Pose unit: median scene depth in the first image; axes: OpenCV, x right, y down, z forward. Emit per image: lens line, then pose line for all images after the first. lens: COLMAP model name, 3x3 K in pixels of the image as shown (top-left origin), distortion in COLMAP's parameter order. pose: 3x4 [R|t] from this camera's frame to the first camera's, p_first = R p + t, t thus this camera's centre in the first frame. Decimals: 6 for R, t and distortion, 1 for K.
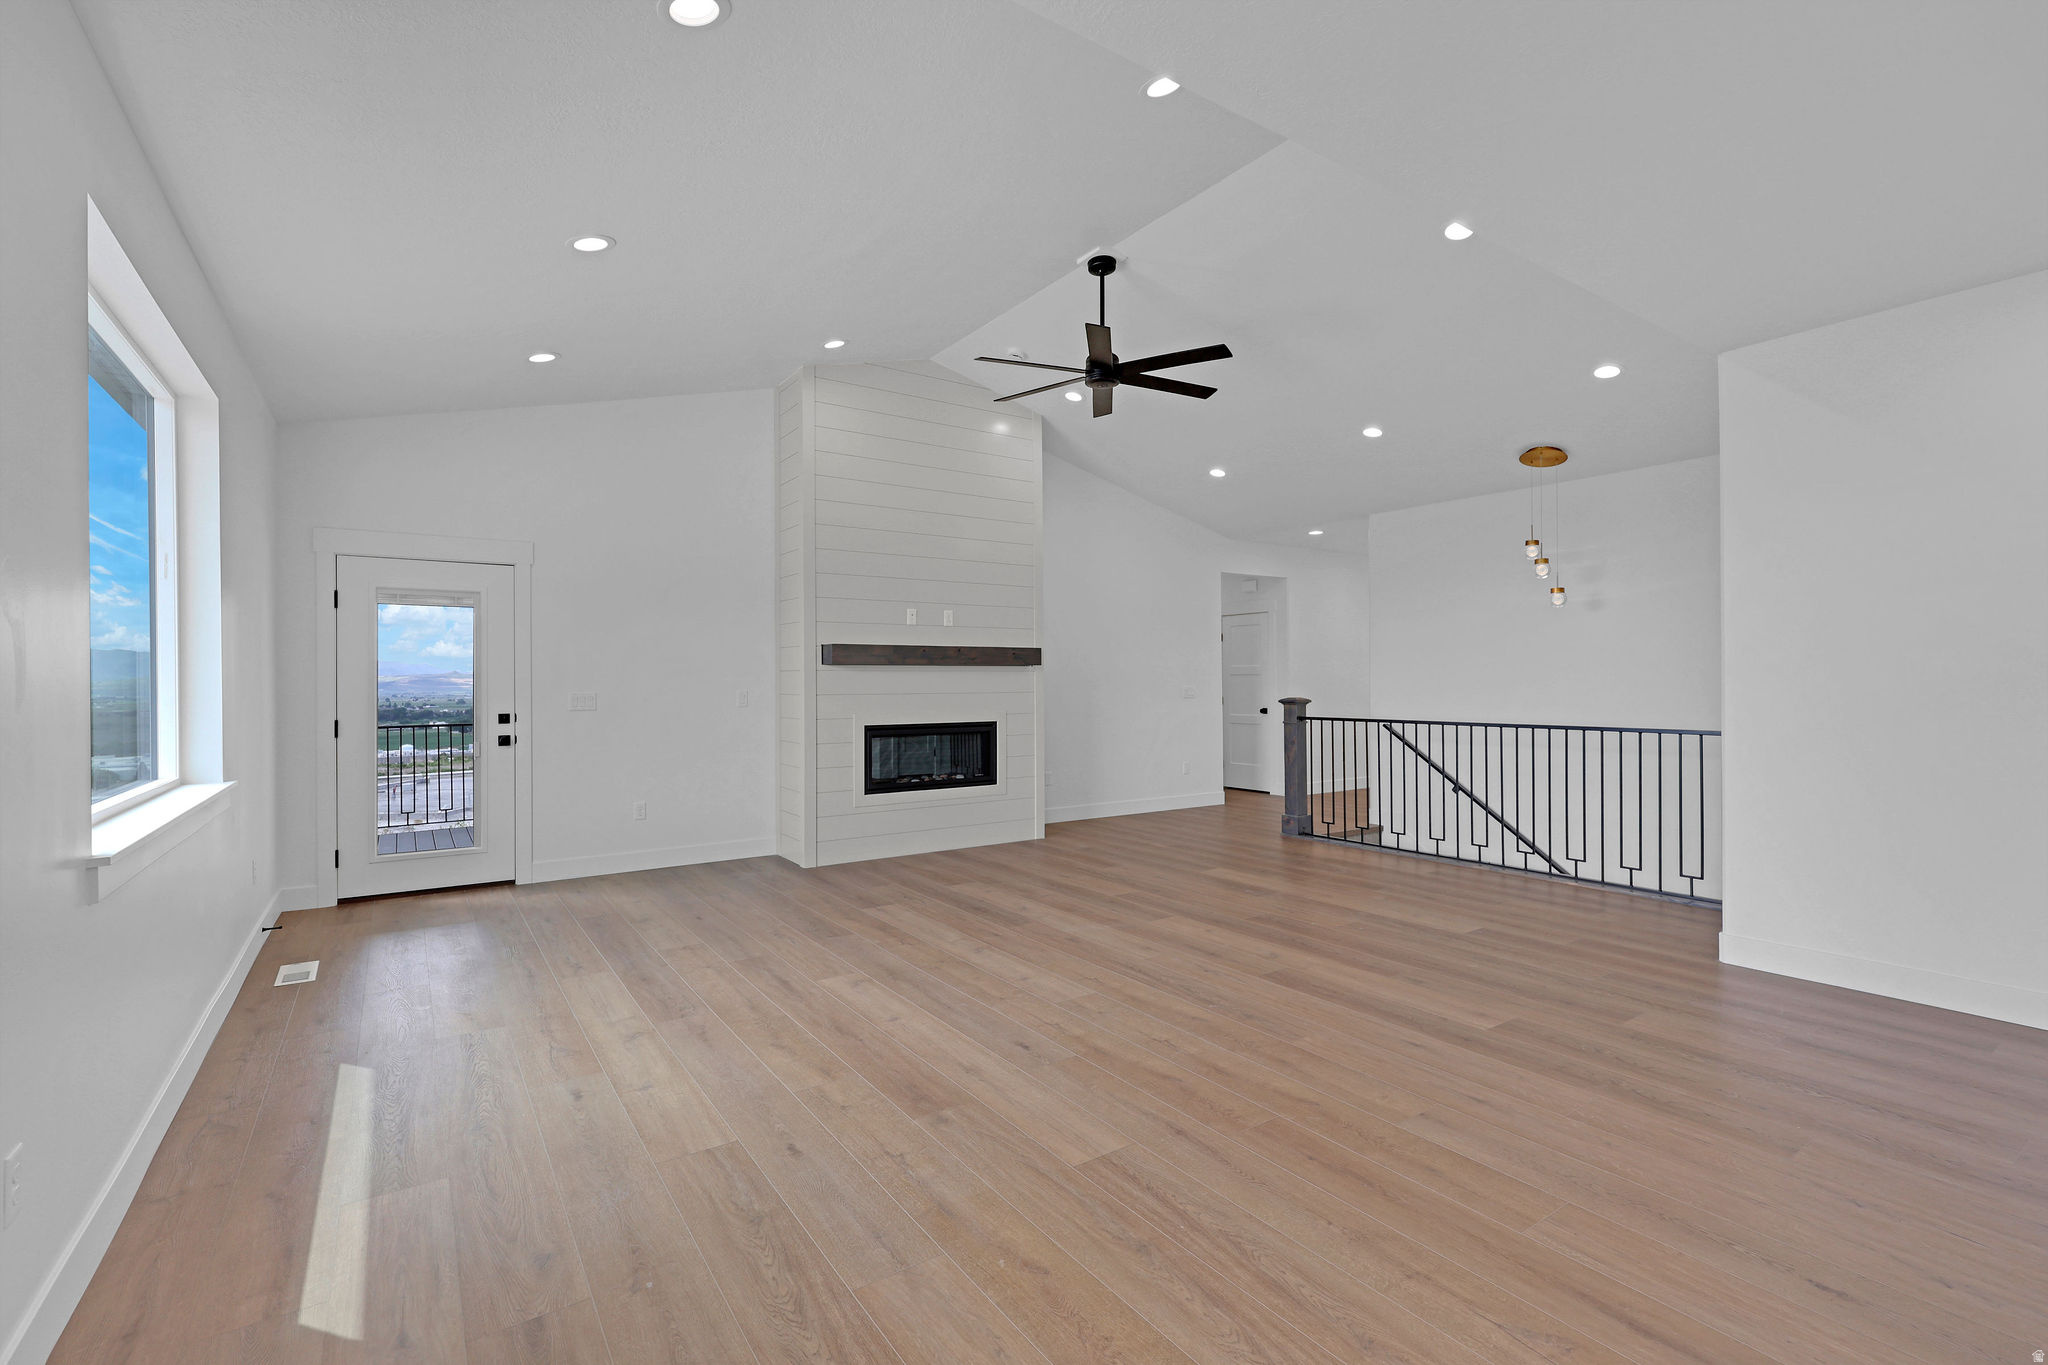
lens RADIAL K [[913.5, 0, 1011.5], [0, 913.5, 679.8], [0, 0, 1]] dist [0.001095, 0.000038]
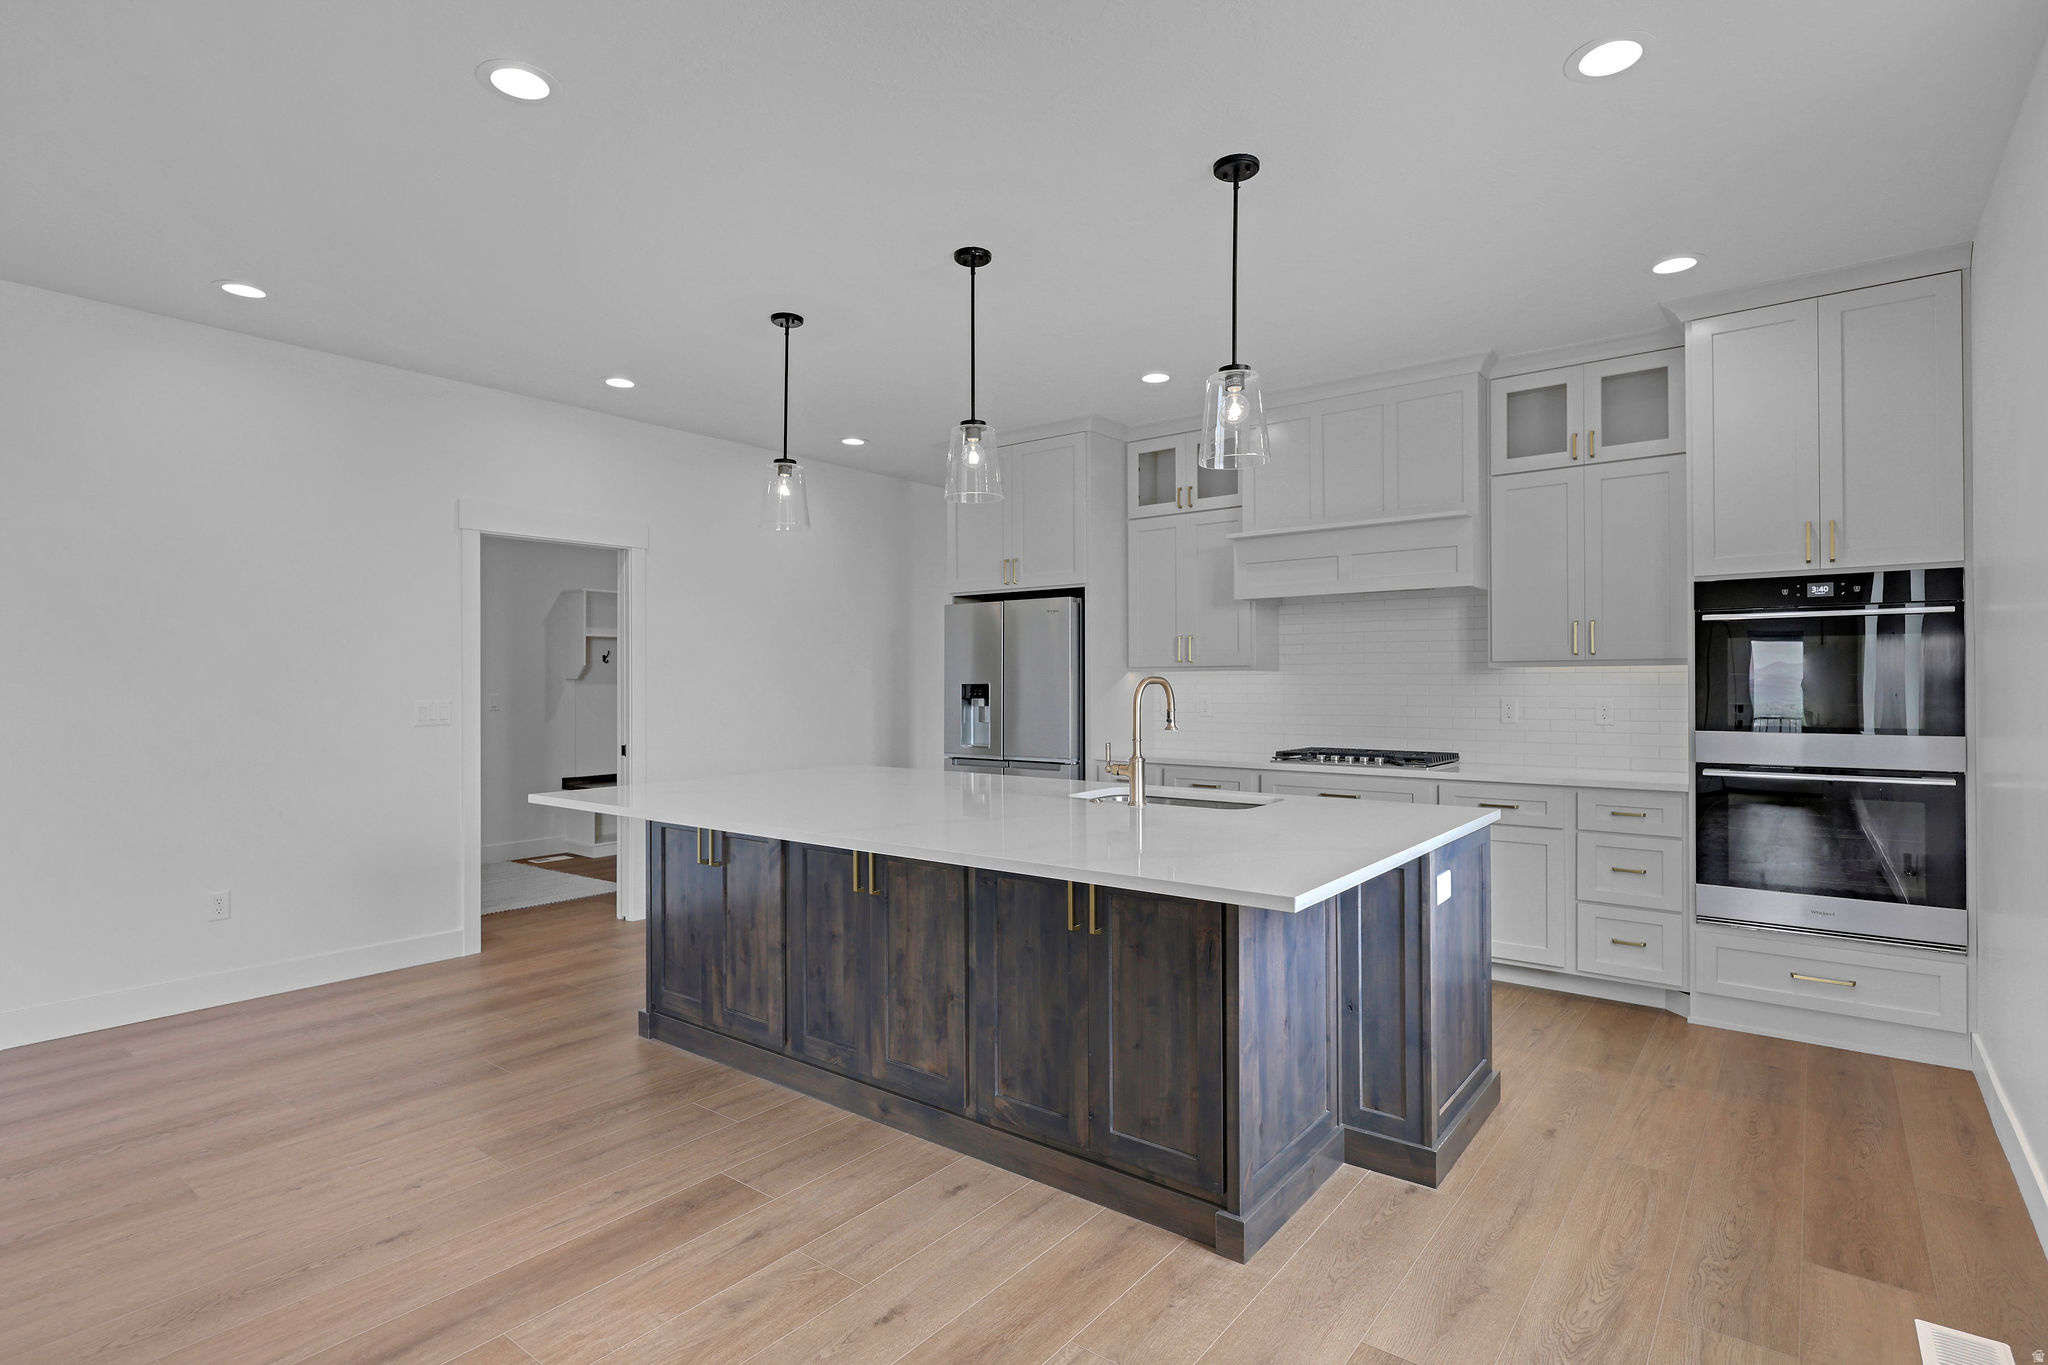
lens RADIAL K [[996.1, 0, 1029.7], [0, 996.1, 680.4], [0, 0, 1]] dist [0.000333, 0.000261]
pose [[-0.311551, 0.007413, 0.950201, -0.168401], [0.003907, 0.999971, -0.006521, -0.002747], [-0.950221, 0.001681, -0.311571, 0.206343]]
